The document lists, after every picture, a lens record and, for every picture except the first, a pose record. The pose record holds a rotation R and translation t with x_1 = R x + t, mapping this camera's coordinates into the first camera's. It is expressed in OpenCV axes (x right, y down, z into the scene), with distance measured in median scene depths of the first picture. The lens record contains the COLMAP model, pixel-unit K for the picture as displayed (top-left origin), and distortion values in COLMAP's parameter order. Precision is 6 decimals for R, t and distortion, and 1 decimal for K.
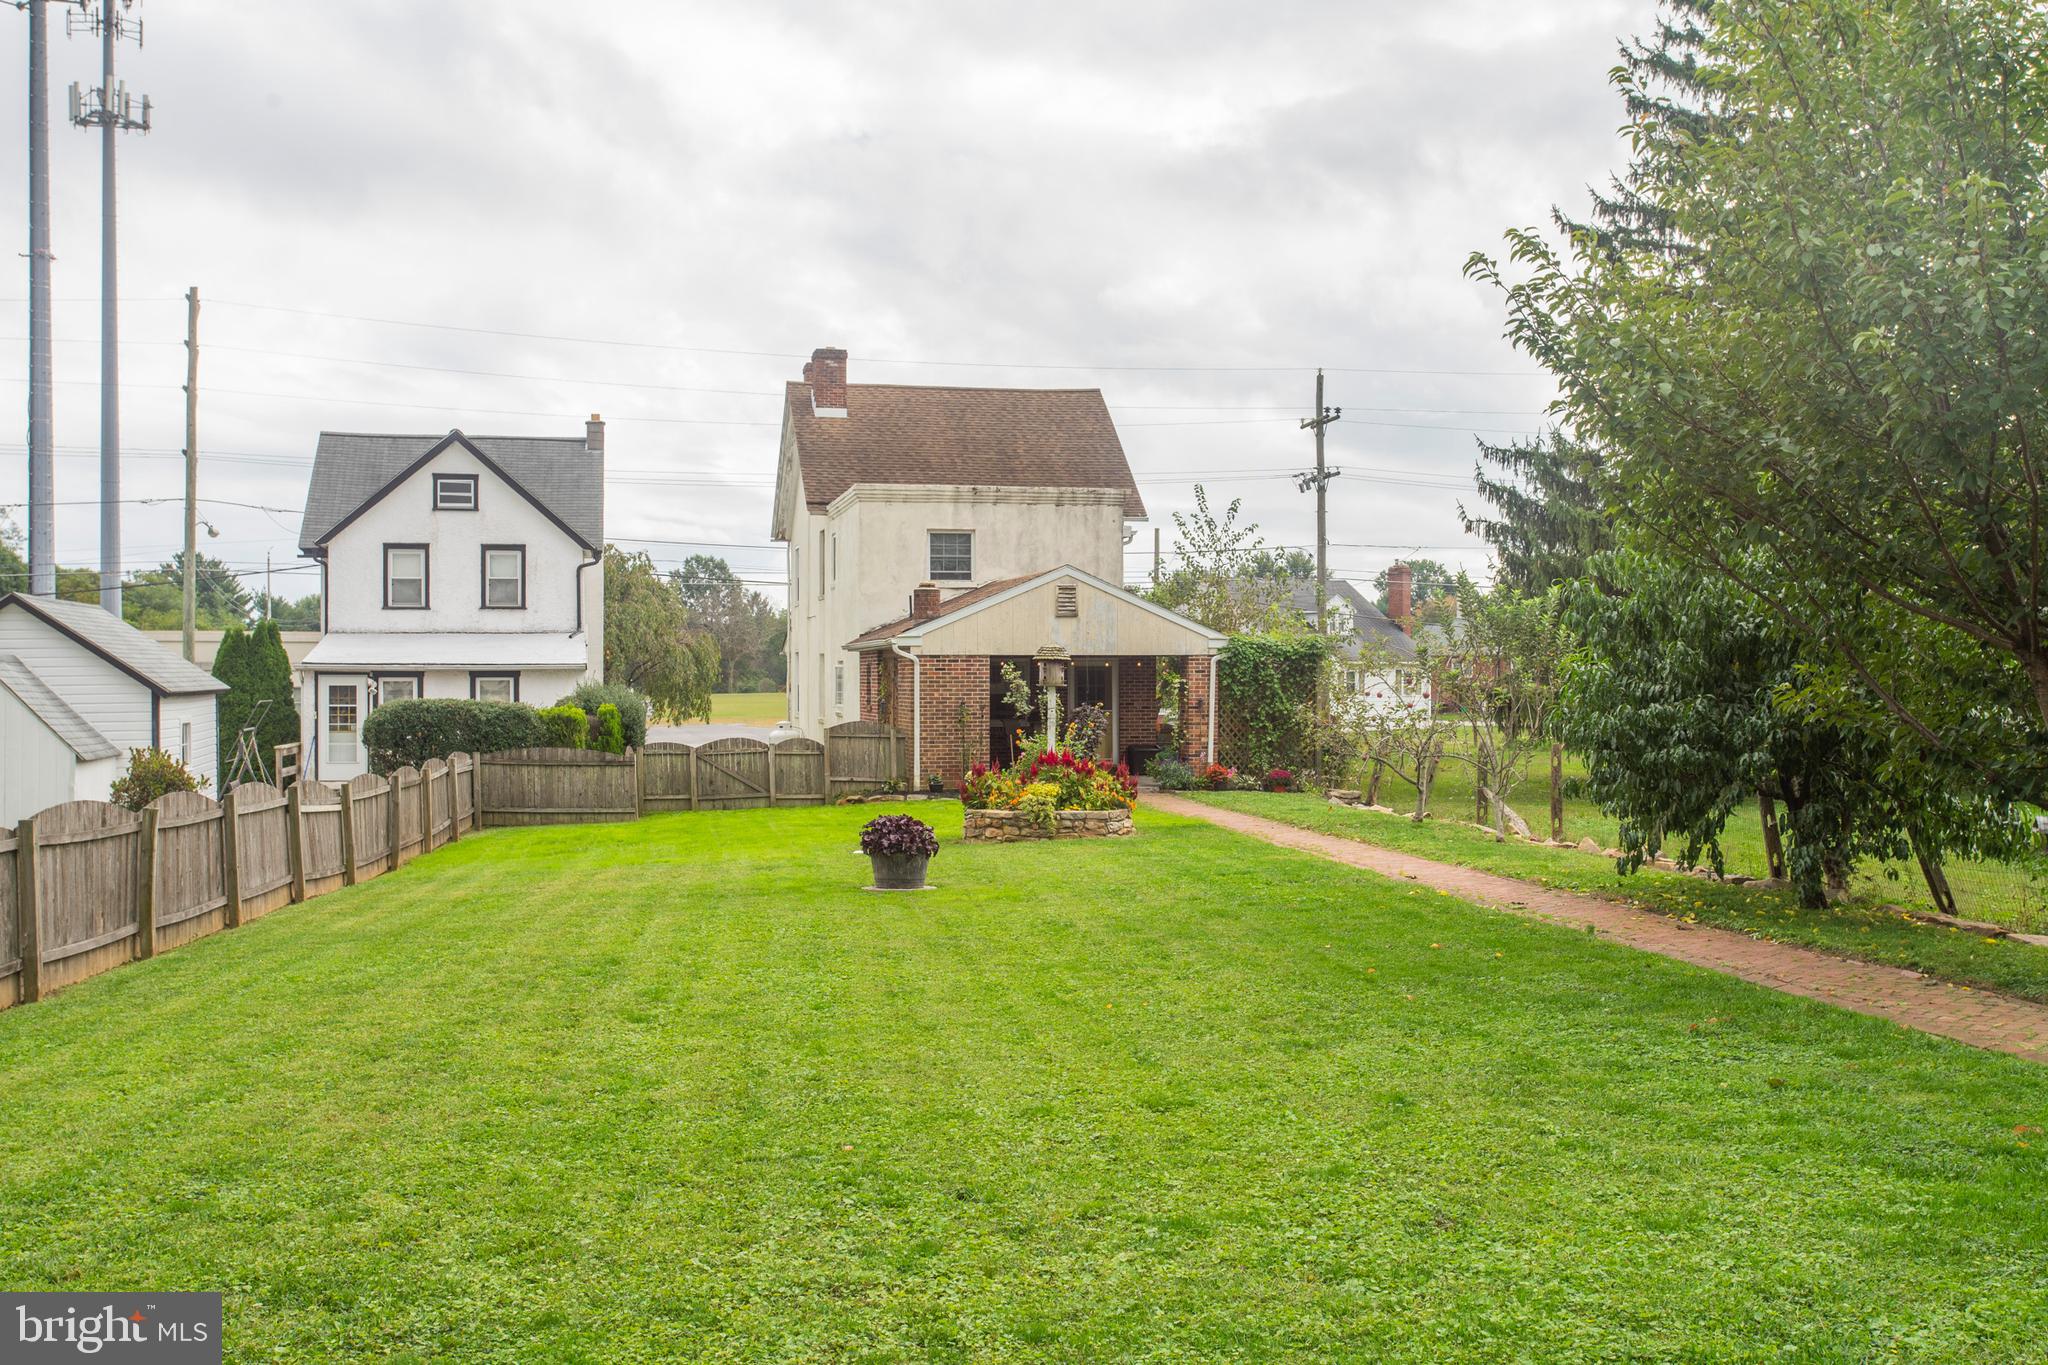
lens RADIAL K [[2121.8, 0, 1021.0], [0, 2121.8, 697.1], [0, 0, 1]] dist [0.025542, -0.023681]
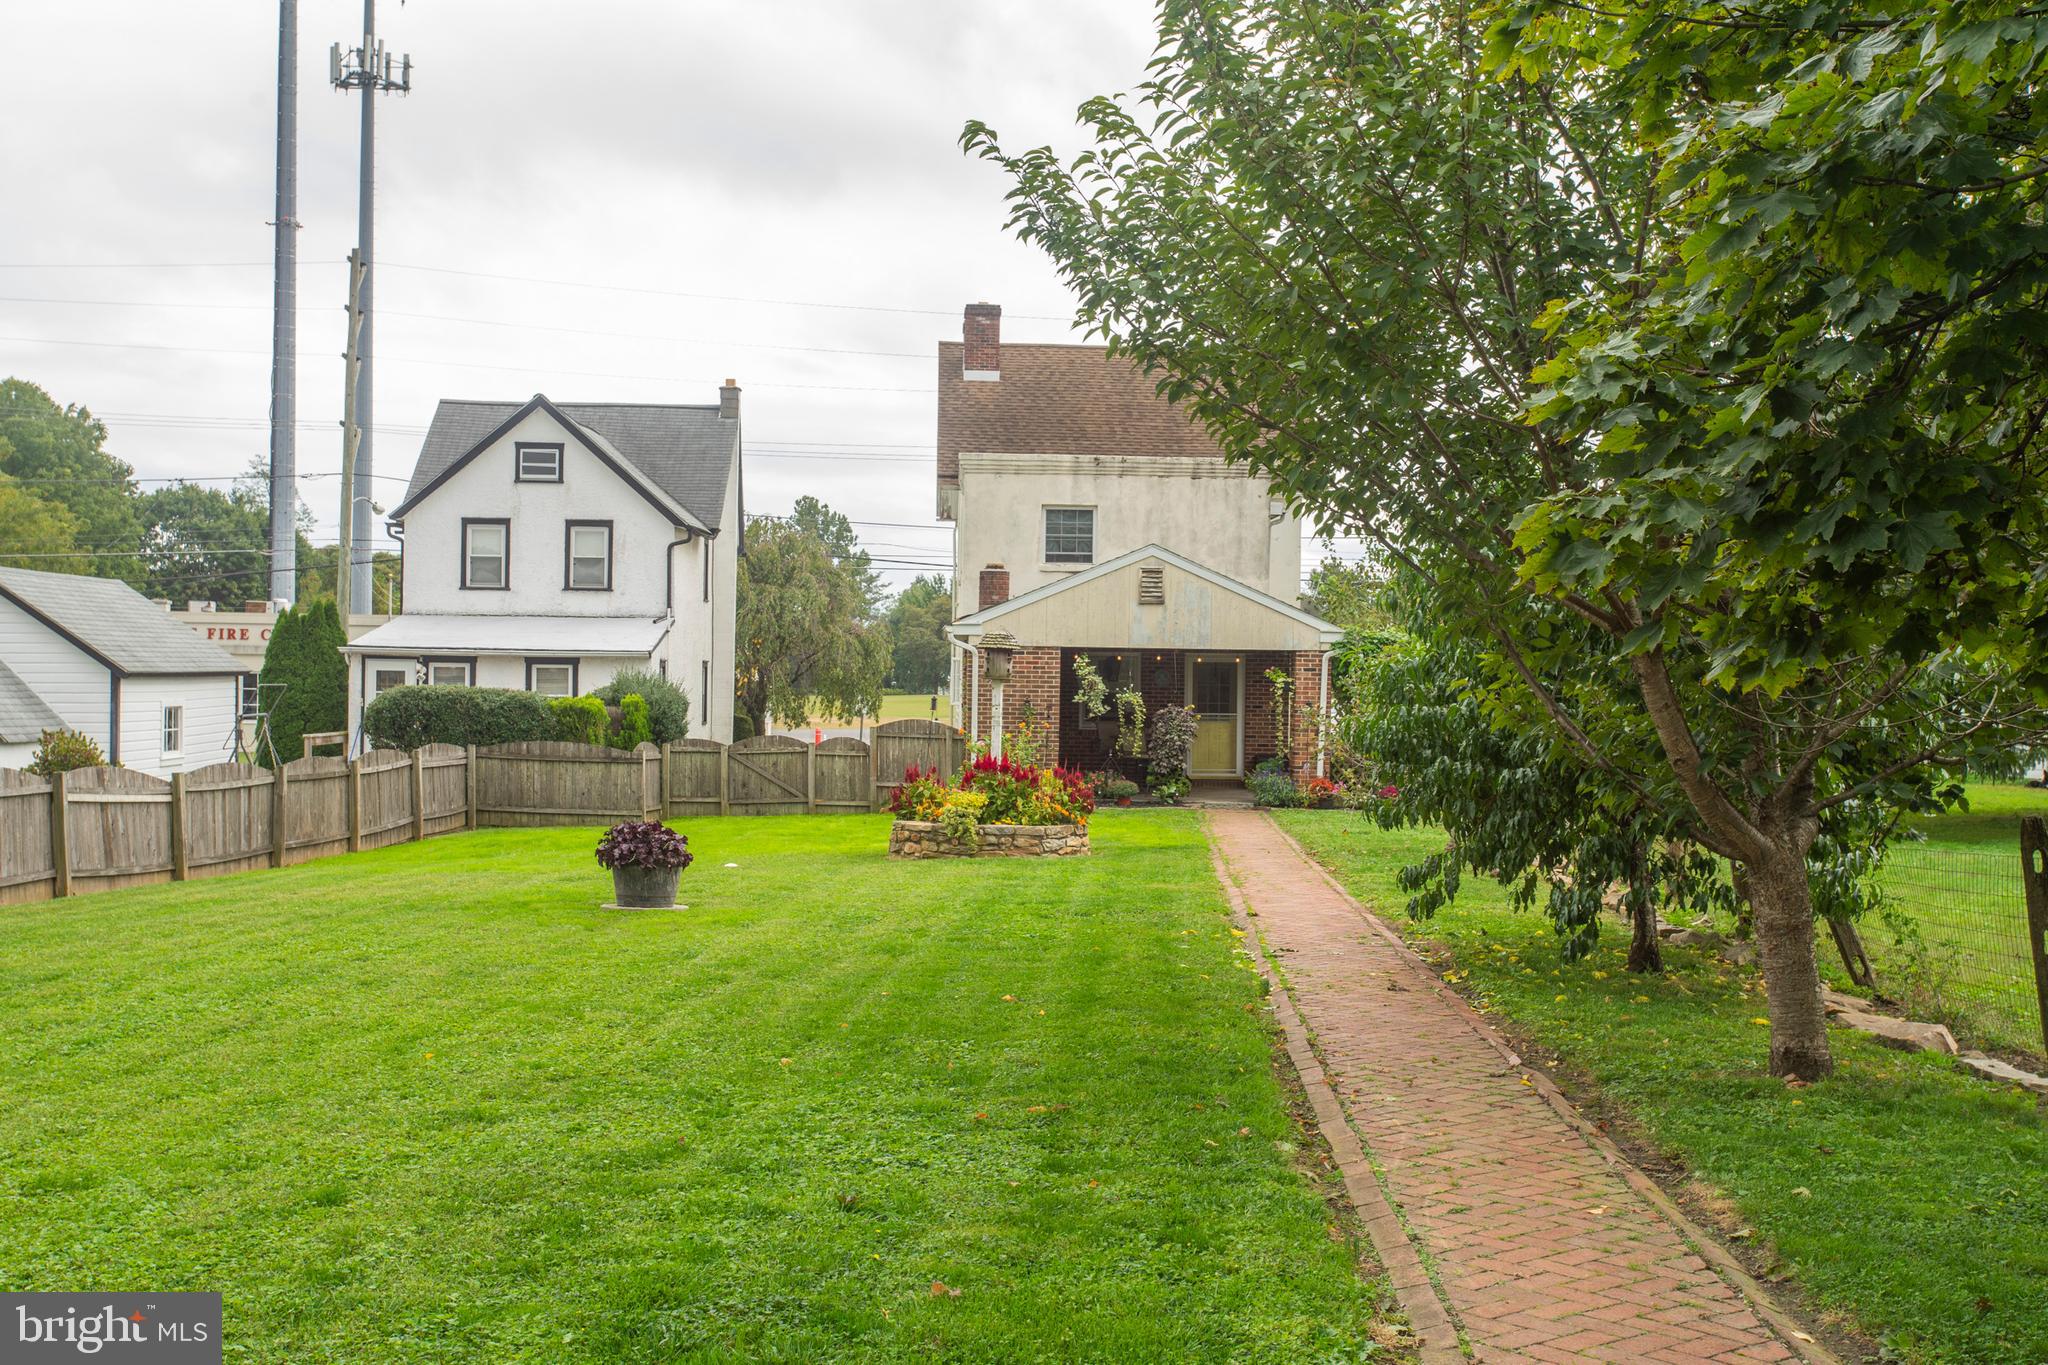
lens RADIAL K [[2334.5, 0, 1018.1], [0, 2334.5, 709.3], [0, 0, 1]] dist [0.003276, 0.029487]
pose [[0.985687, 0.018825, -0.167533, 0.118622], [-0.018308, 0.999822, 0.004629, 0.001568], [0.167590, -0.001495, 0.985856, 0.046259]]
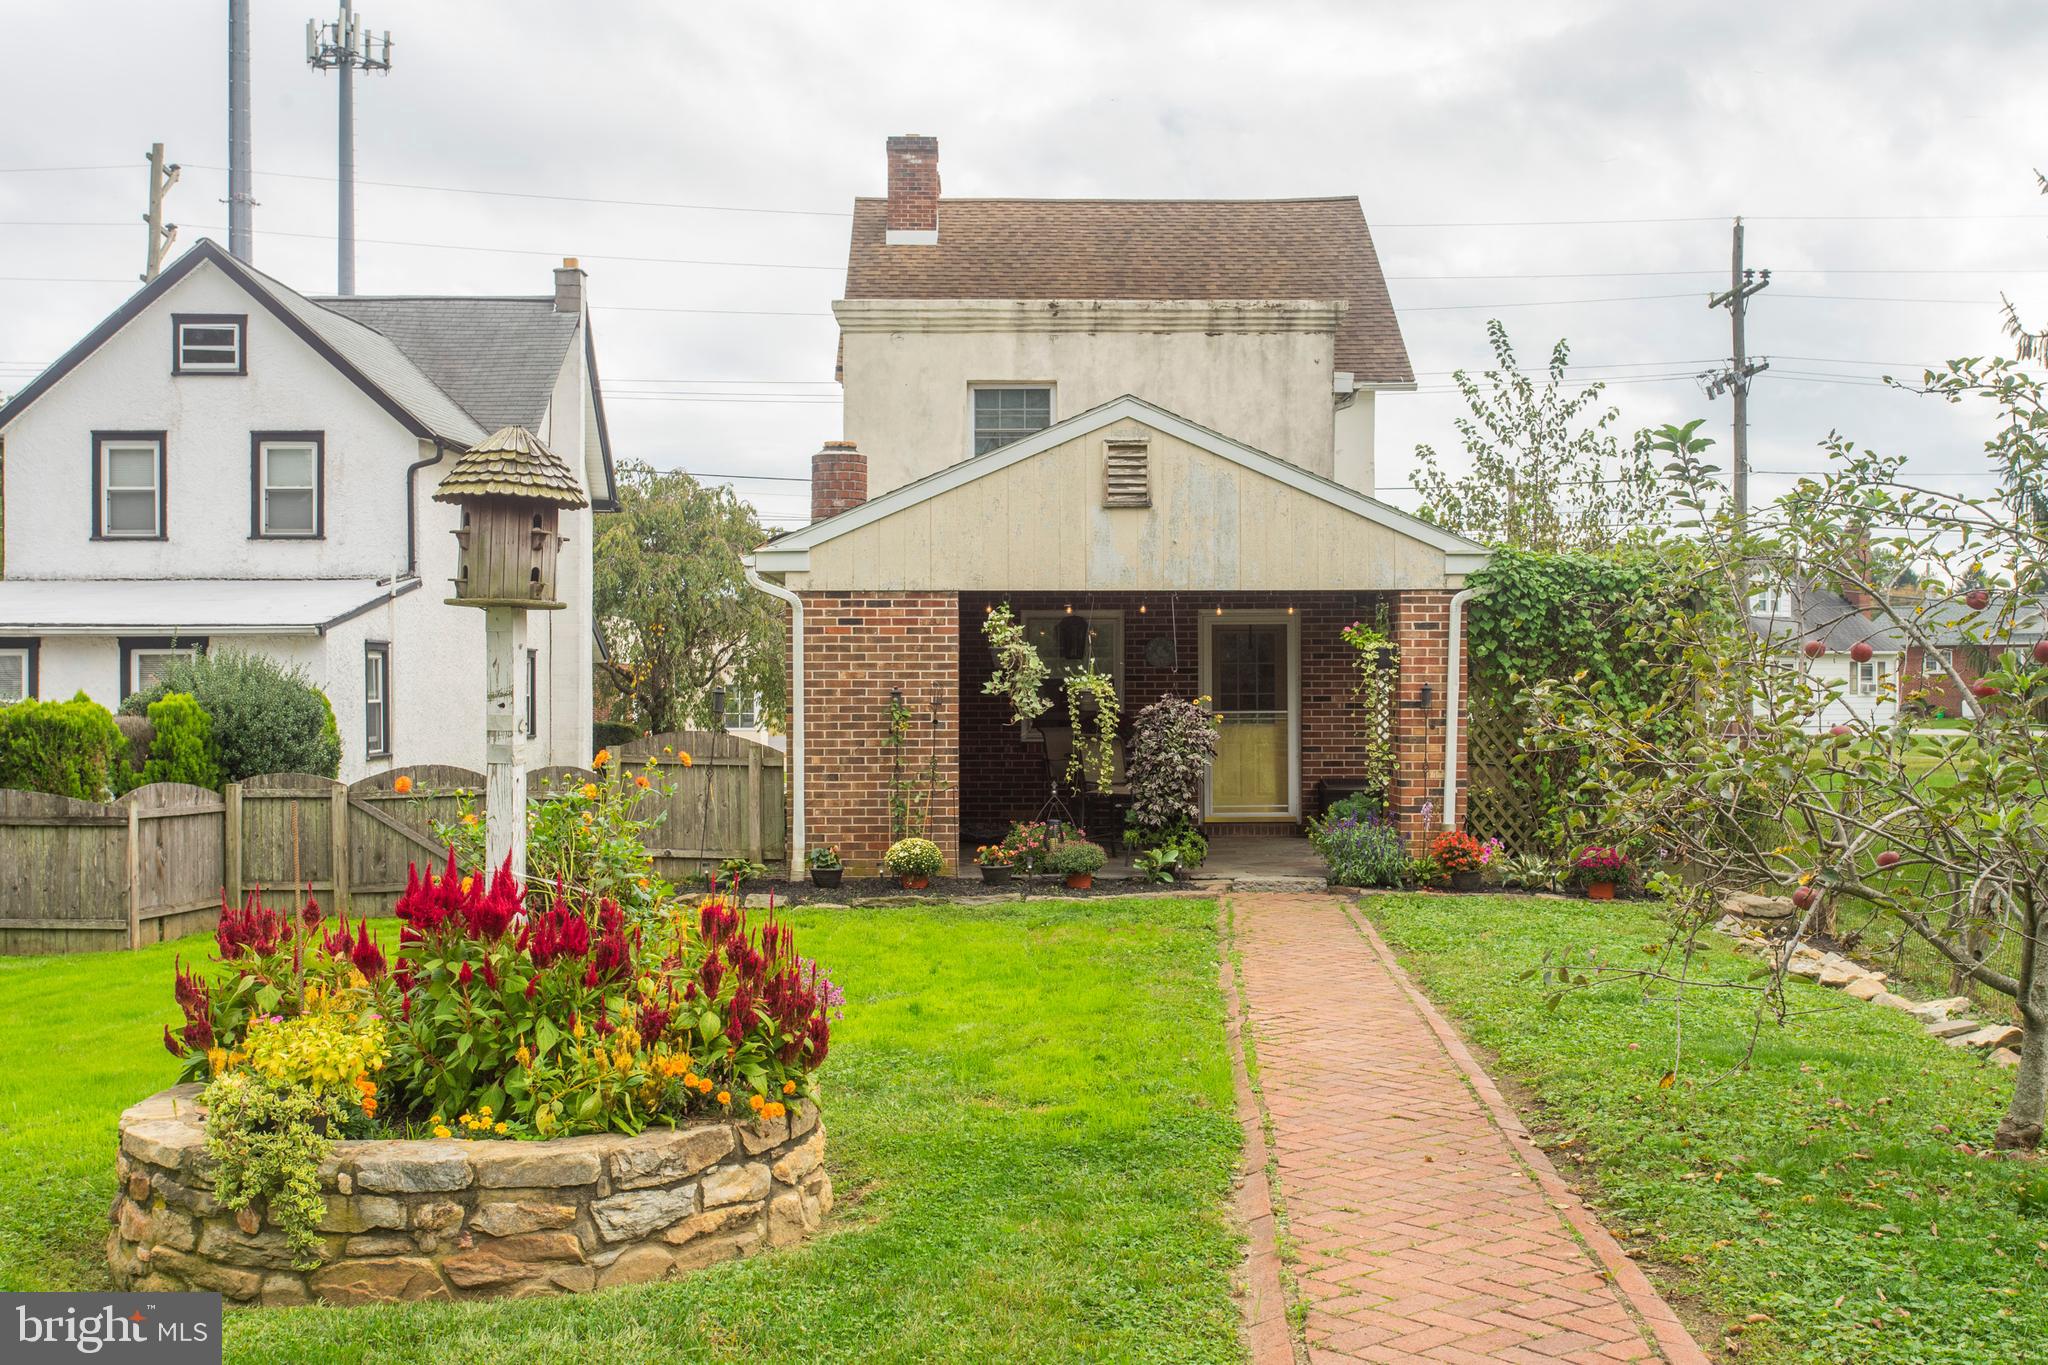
lens RADIAL K [[2121.8, 0, 1021.0], [0, 2121.8, 697.1], [0, 0, 1]] dist [0.025542, -0.023681]
pose [[0.981401, 0.001259, -0.191965, 0.081047], [-0.001651, 0.999997, -0.001880, 0.004006], [0.191962, 0.002162, 0.981400, 0.499449]]
